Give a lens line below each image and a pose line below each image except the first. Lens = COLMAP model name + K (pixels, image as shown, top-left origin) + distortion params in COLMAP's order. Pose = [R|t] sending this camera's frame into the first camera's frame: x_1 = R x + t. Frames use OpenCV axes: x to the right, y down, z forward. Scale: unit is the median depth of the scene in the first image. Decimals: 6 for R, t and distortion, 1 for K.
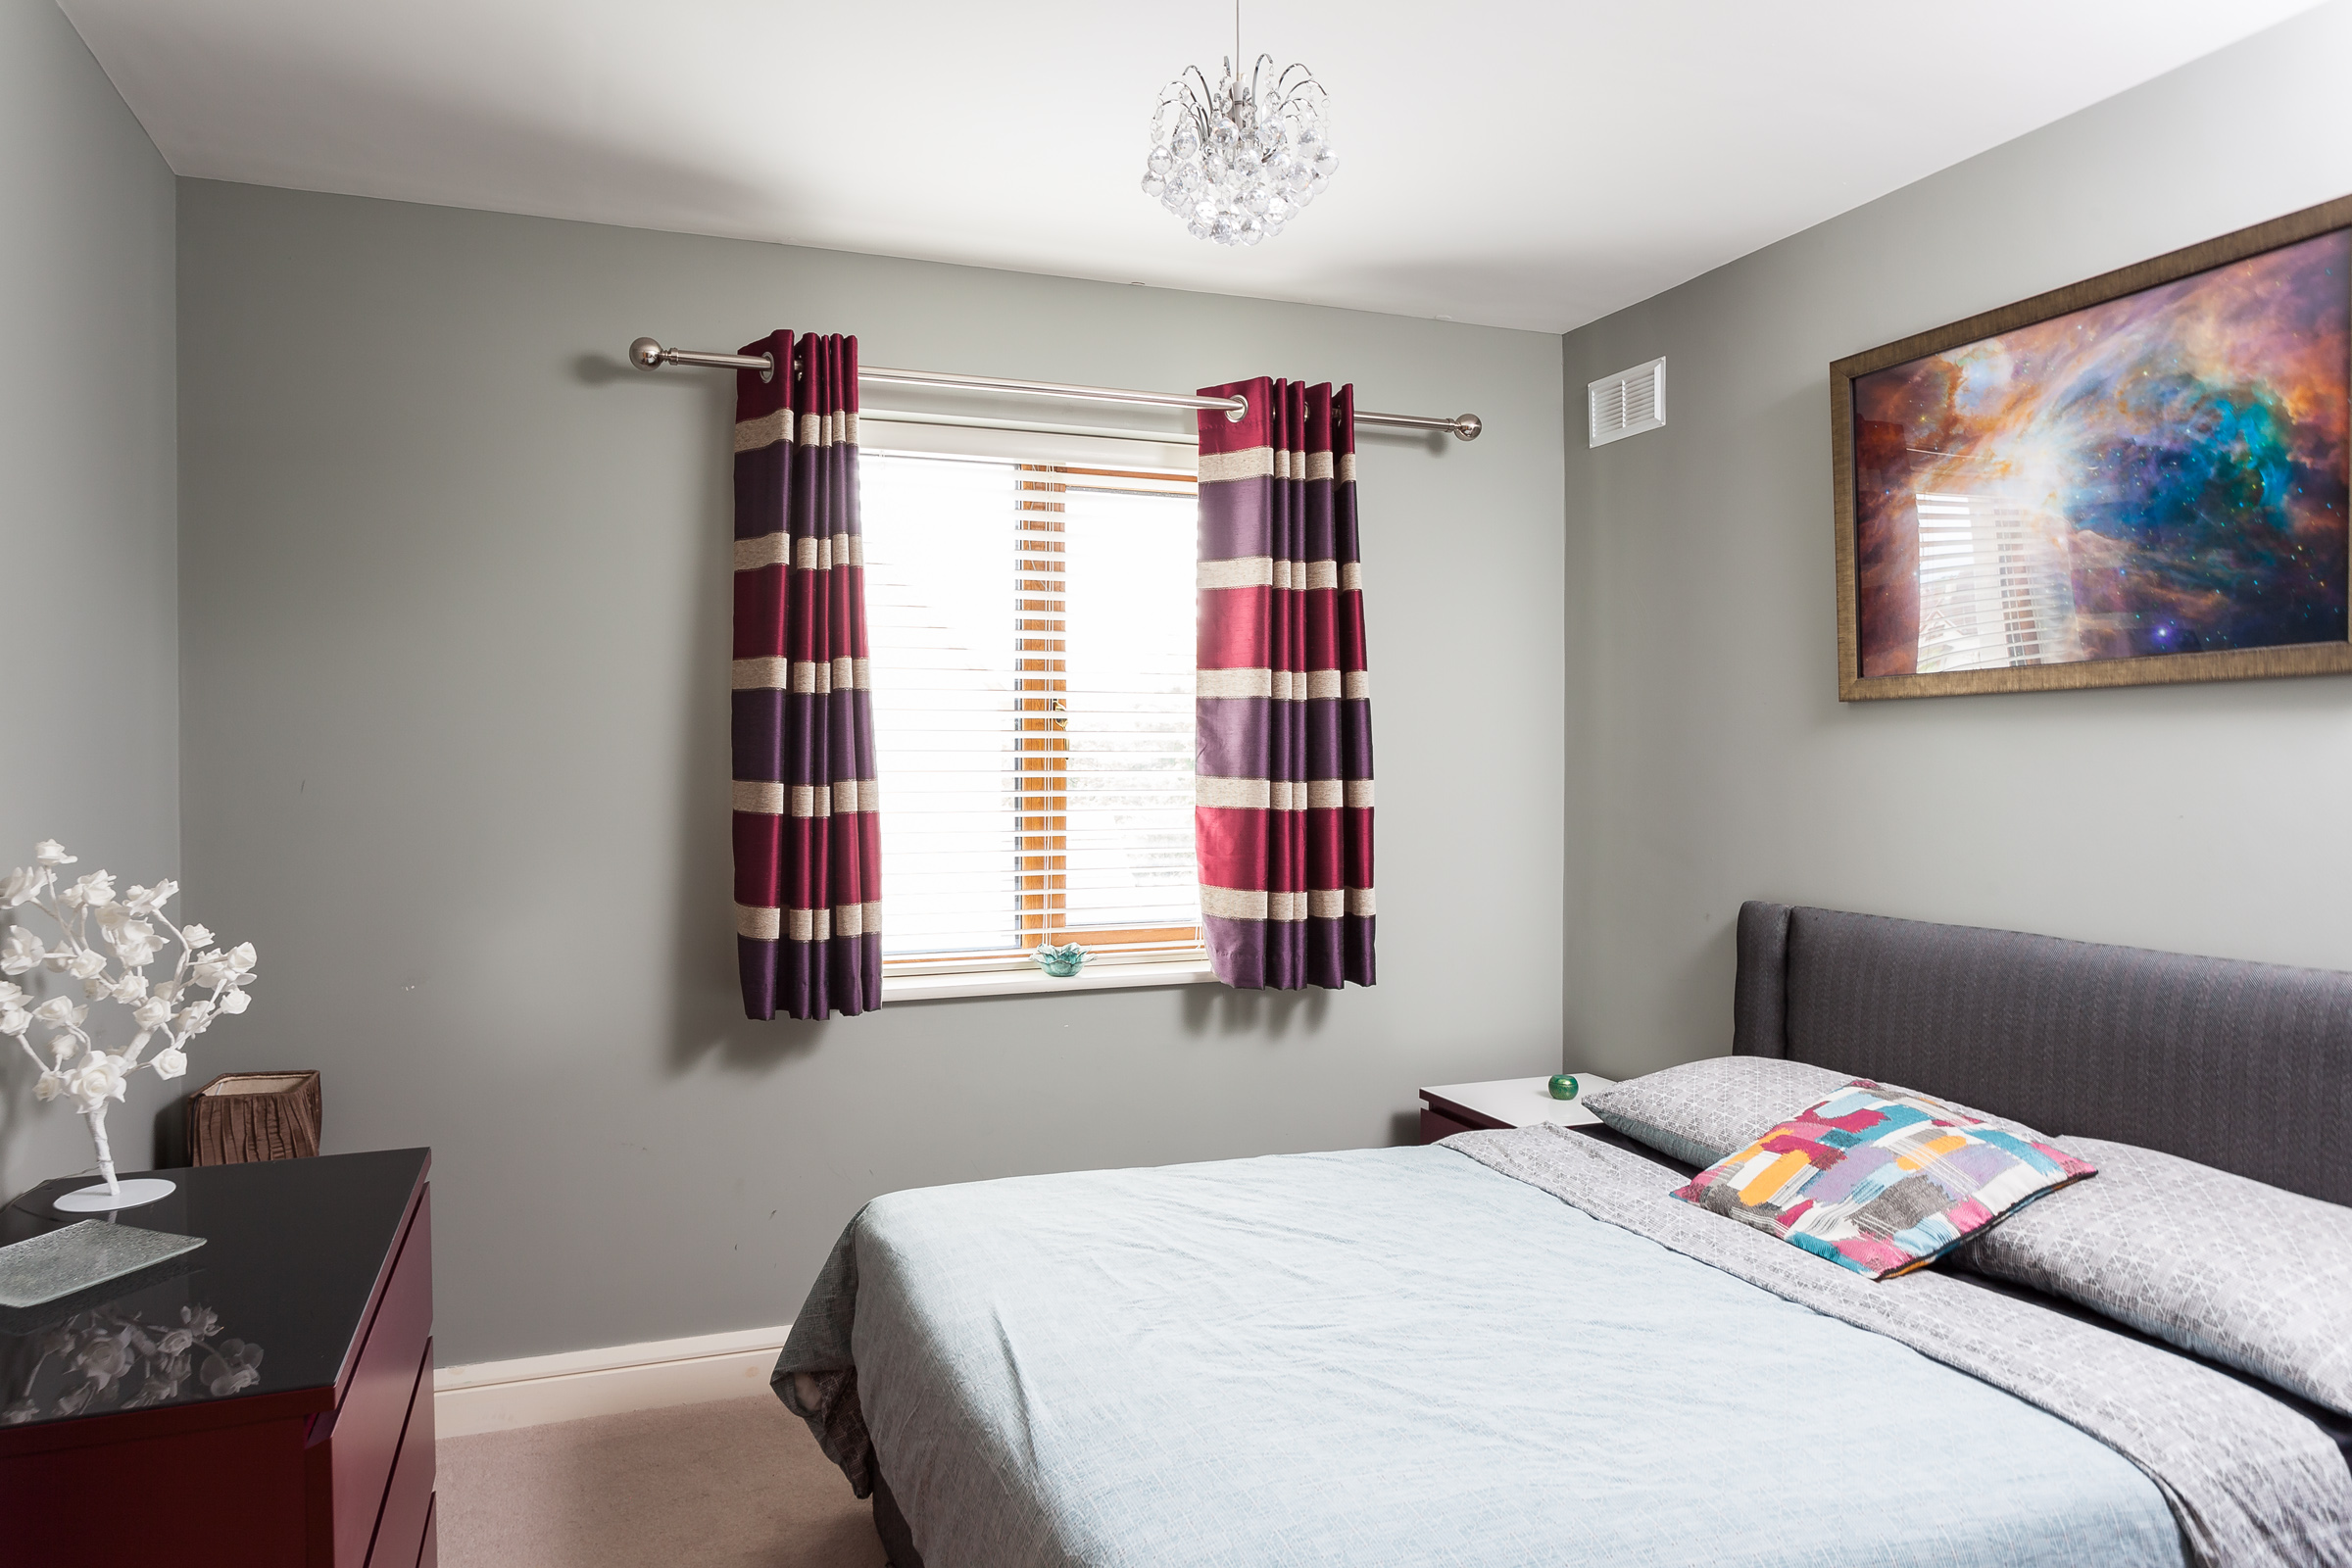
lens RADIAL K [[1473.3, 0, 1174.8], [0, 1473.3, 773.0], [0, 0, 1]] dist [-0.004692, -0.000296]
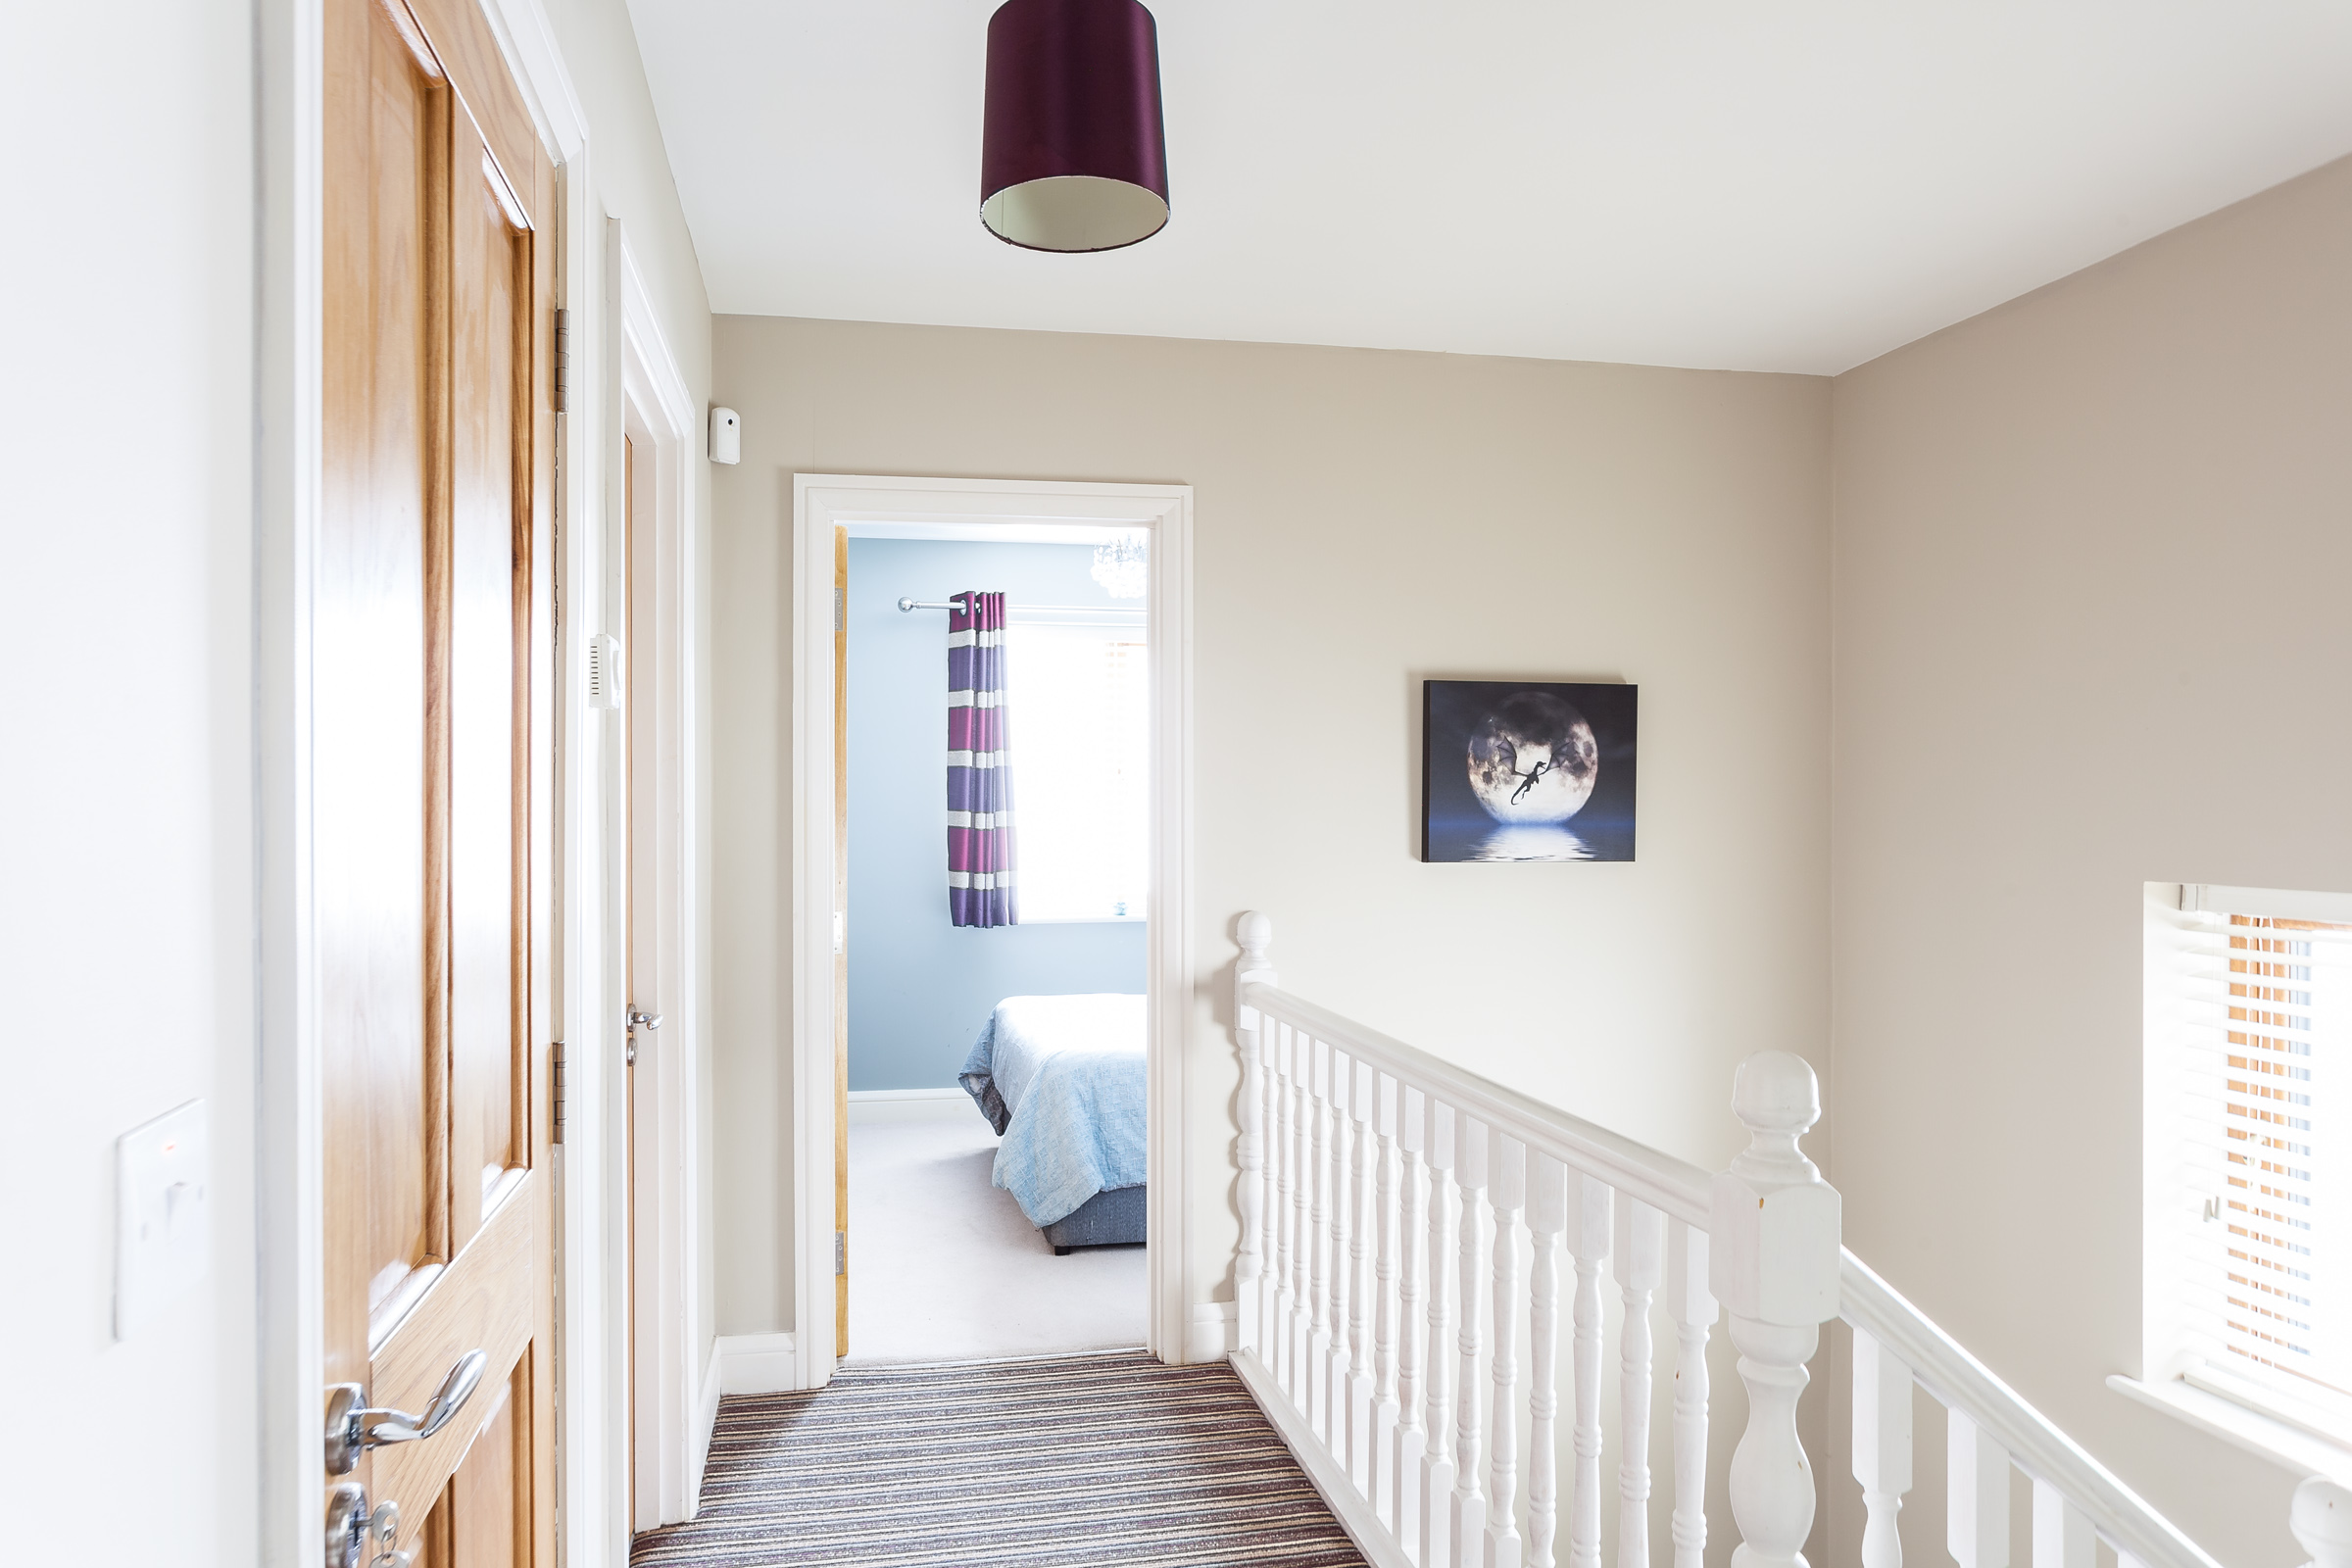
lens RADIAL K [[1457.1, 0, 1171.9], [0, 1457.1, 796.5], [0, 0, 1]] dist [0.001122, 0.000017]
pose [[0.986495, -0.001138, -0.163790, 0.340387], [0.000160, 0.999982, -0.005987, -0.002652], [0.163794, 0.005880, 0.986477, -0.946044]]
